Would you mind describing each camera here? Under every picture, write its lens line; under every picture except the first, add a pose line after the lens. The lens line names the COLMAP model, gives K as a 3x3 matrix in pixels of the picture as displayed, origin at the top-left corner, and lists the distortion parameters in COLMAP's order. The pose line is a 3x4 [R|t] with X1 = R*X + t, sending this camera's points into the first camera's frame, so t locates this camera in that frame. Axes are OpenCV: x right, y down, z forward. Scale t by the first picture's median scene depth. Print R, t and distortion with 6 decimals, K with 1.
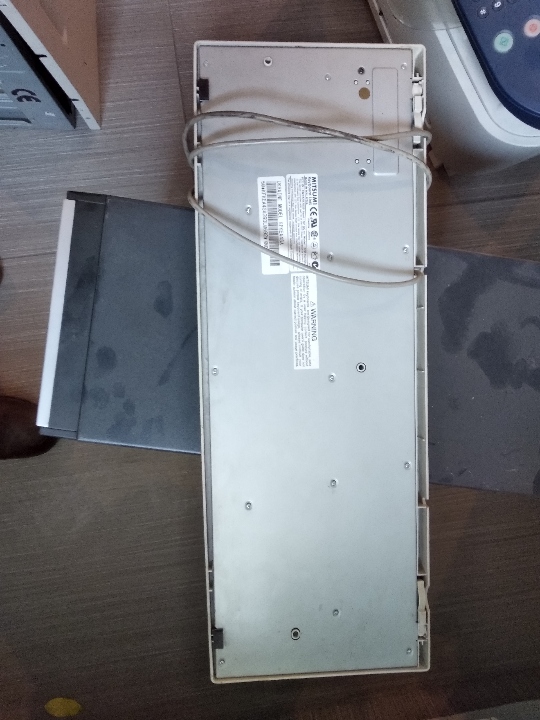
lens RADIAL K [[551.1, 0, 270.0], [0, 551.1, 360.0], [0, 0, 1]] dist [-0.002485, -0.009270]
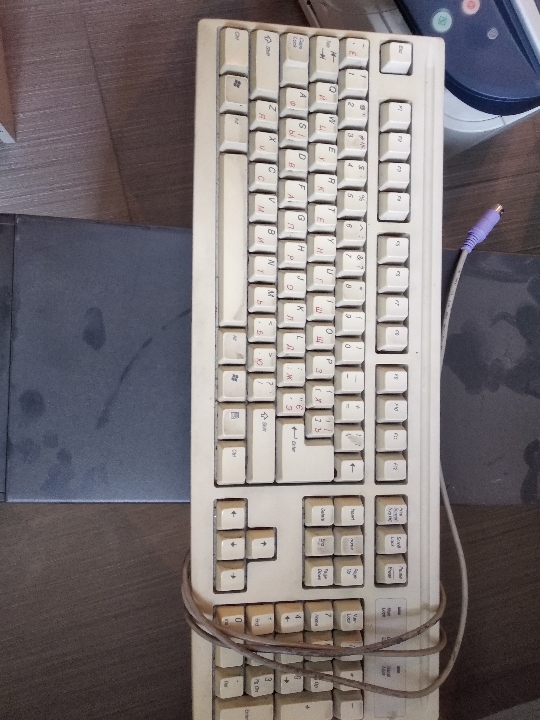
lens RADIAL K [[551.1, 0, 270.0], [0, 551.1, 360.0], [0, 0, 1]] dist [-0.002485, -0.009270]
pose [[0.992611, -0.091577, 0.079608, 0.008412], [0.092331, 0.995711, -0.005829, -0.030468], [-0.078732, 0.013137, 0.996809, 0.113610]]
